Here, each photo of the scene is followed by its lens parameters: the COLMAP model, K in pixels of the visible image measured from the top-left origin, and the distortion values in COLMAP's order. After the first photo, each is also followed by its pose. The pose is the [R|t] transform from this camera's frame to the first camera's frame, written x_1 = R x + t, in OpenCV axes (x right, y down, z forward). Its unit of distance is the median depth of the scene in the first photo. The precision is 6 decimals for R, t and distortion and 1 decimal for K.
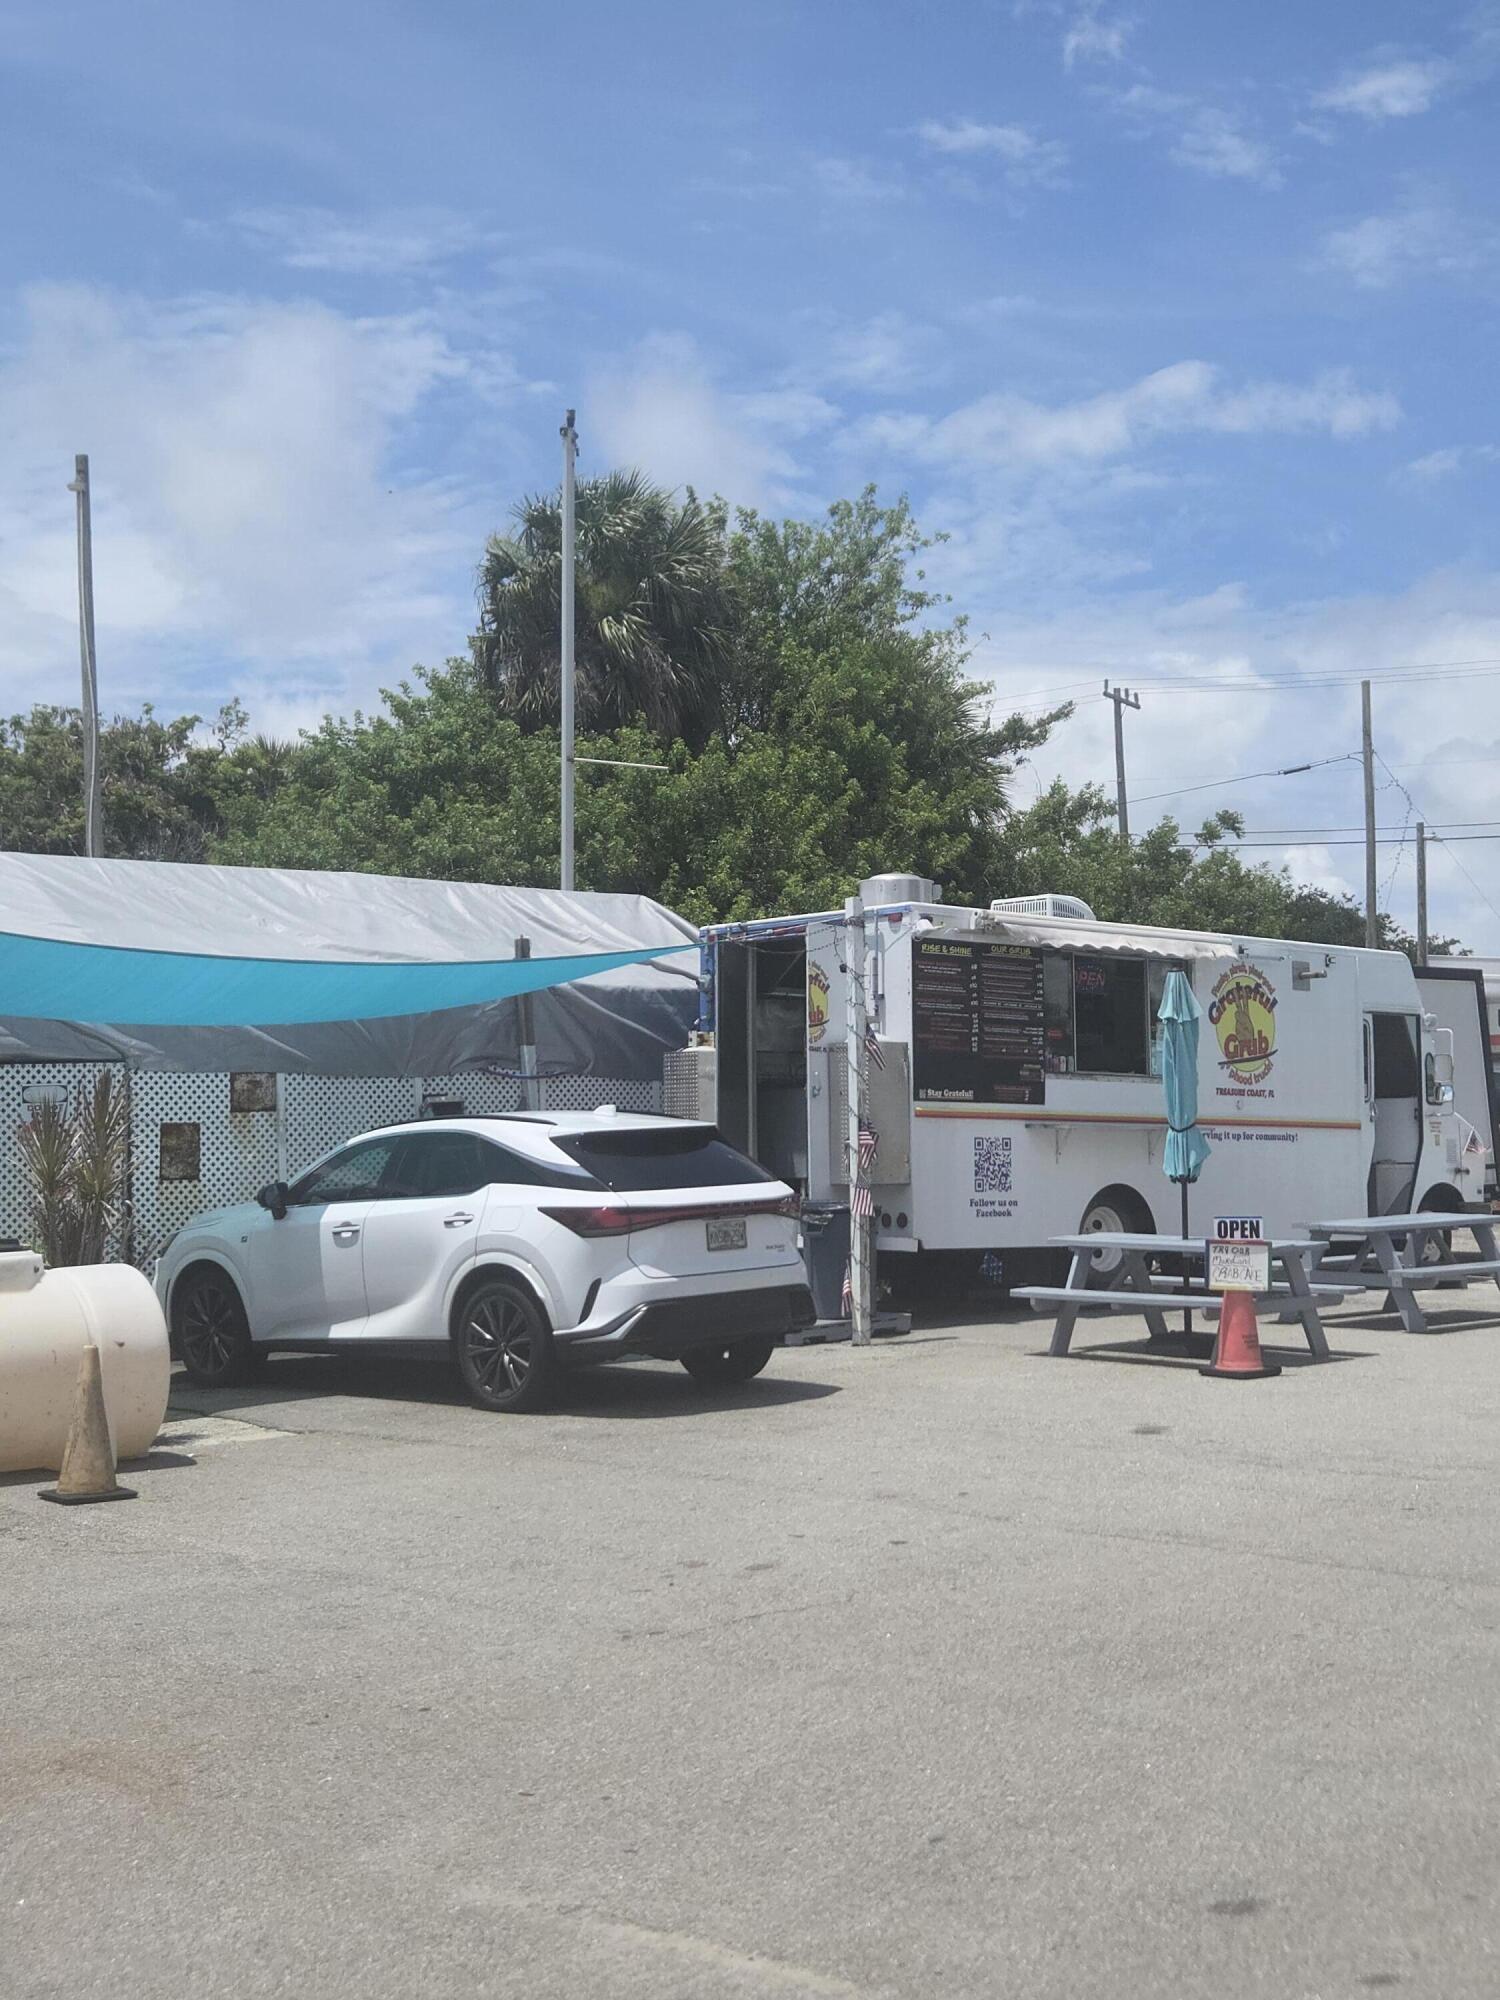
lens RADIAL K [[2591.1, 0, 758.4], [0, 2591.1, 1006.1], [0, 0, 1]] dist [0.019703, 0.000000]
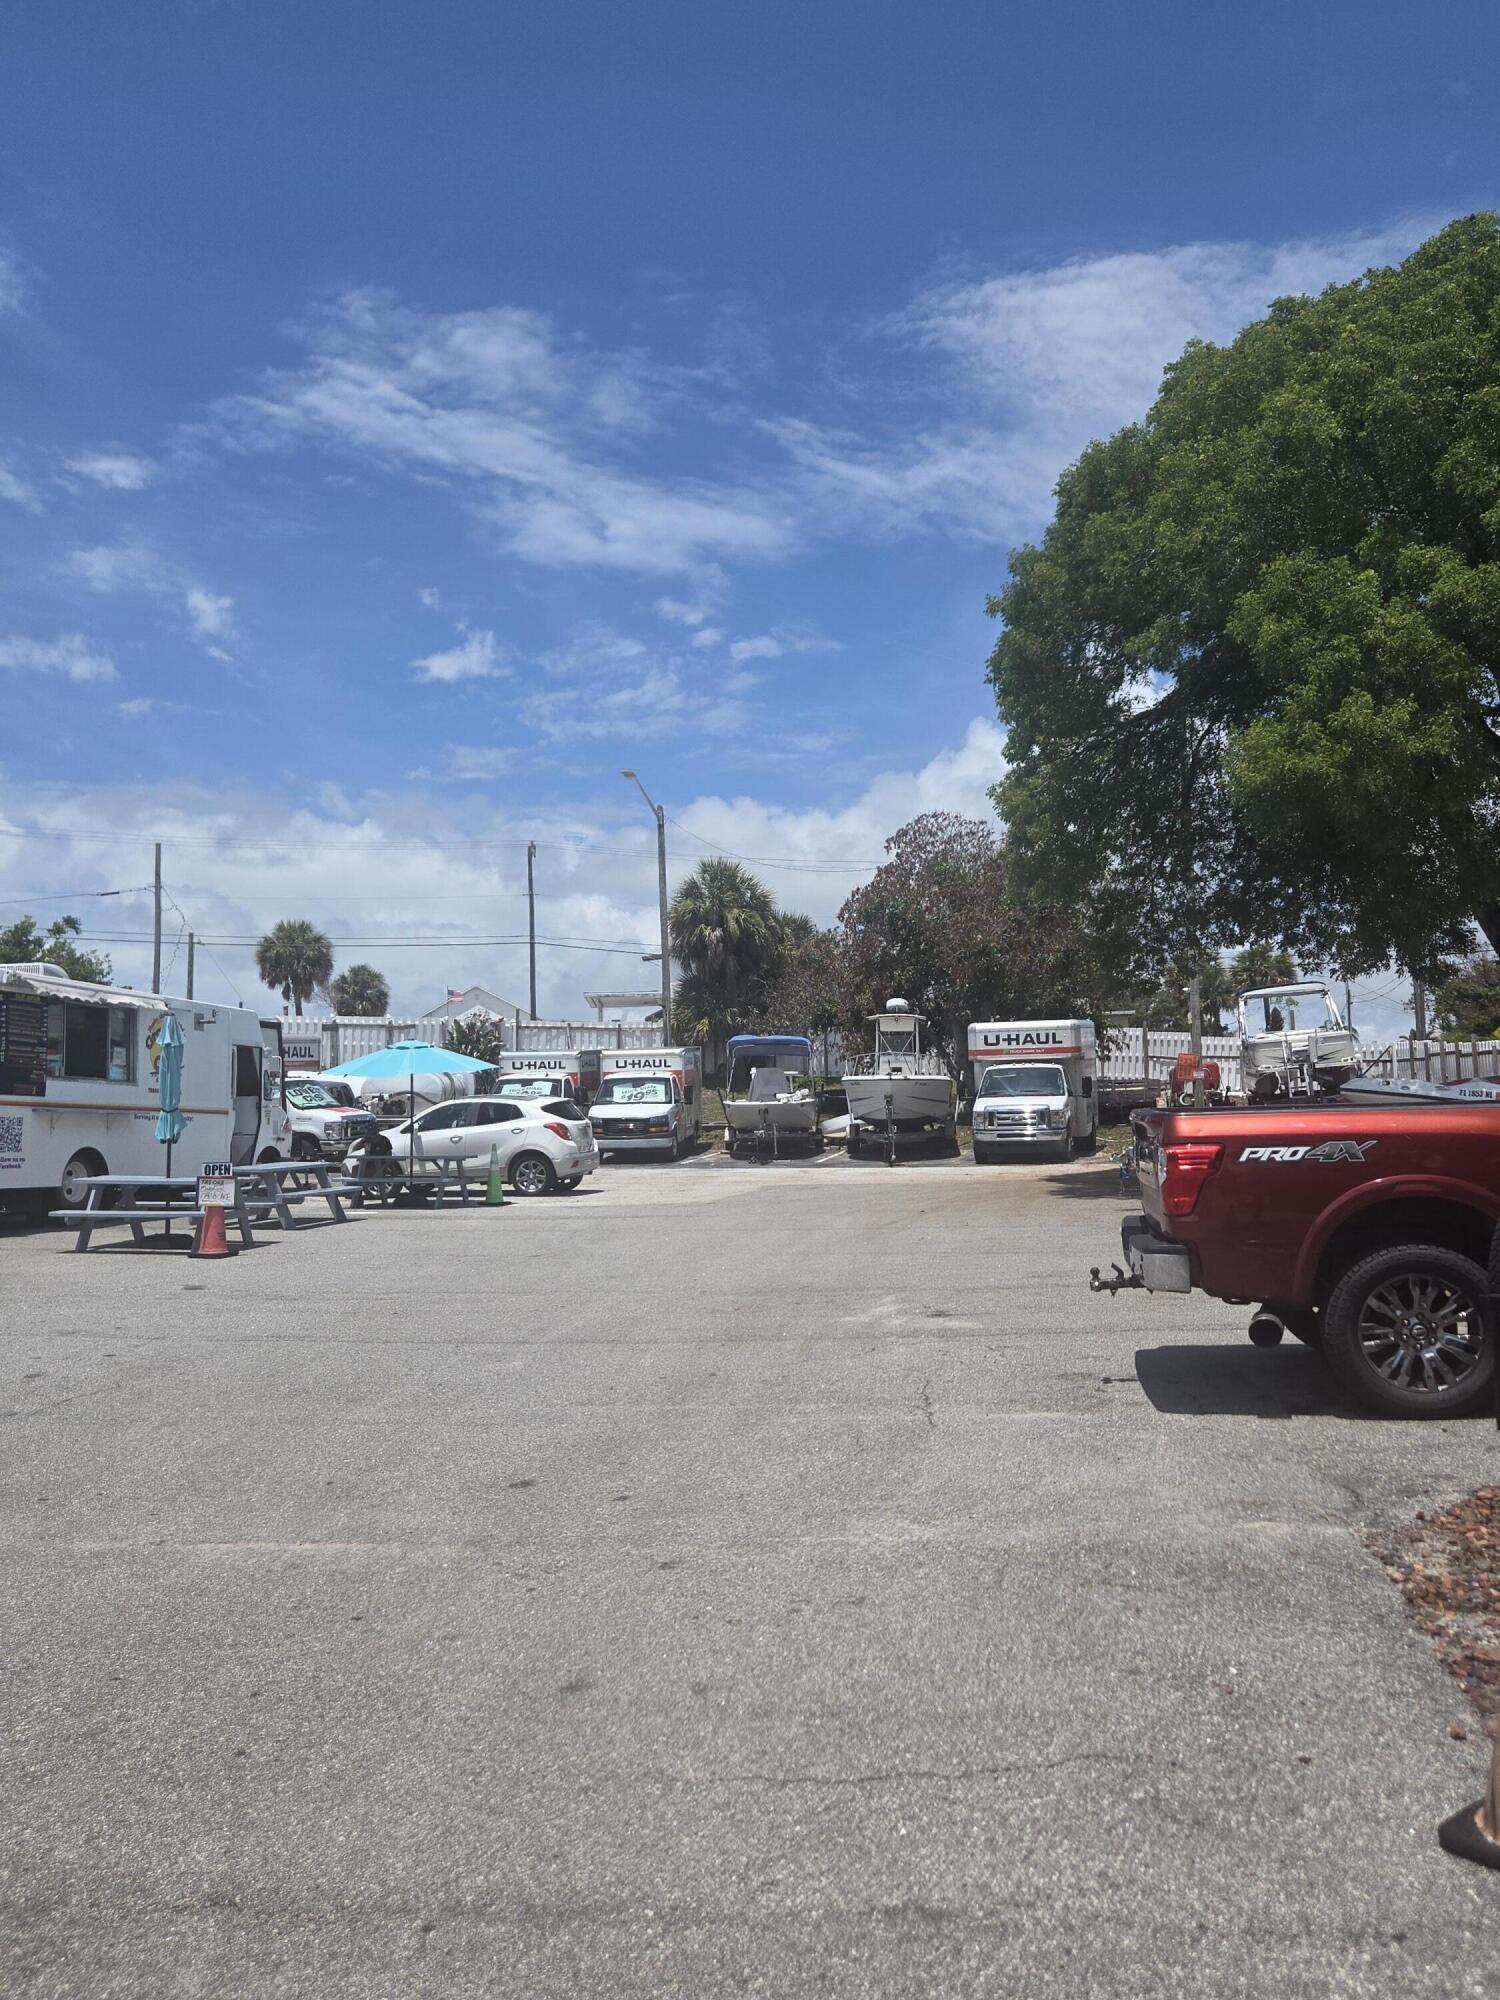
lens RADIAL K [[1576.4, 0, 756.0], [0, 1576.4, 987.2], [0, 0, 1]] dist [0.033160, 0.004524]
pose [[0.791052, 0.055611, 0.609216, -0.124730], [-0.031314, 0.998235, -0.050462, 0.006018], [-0.610947, 0.020841, 0.791397, -0.026066]]
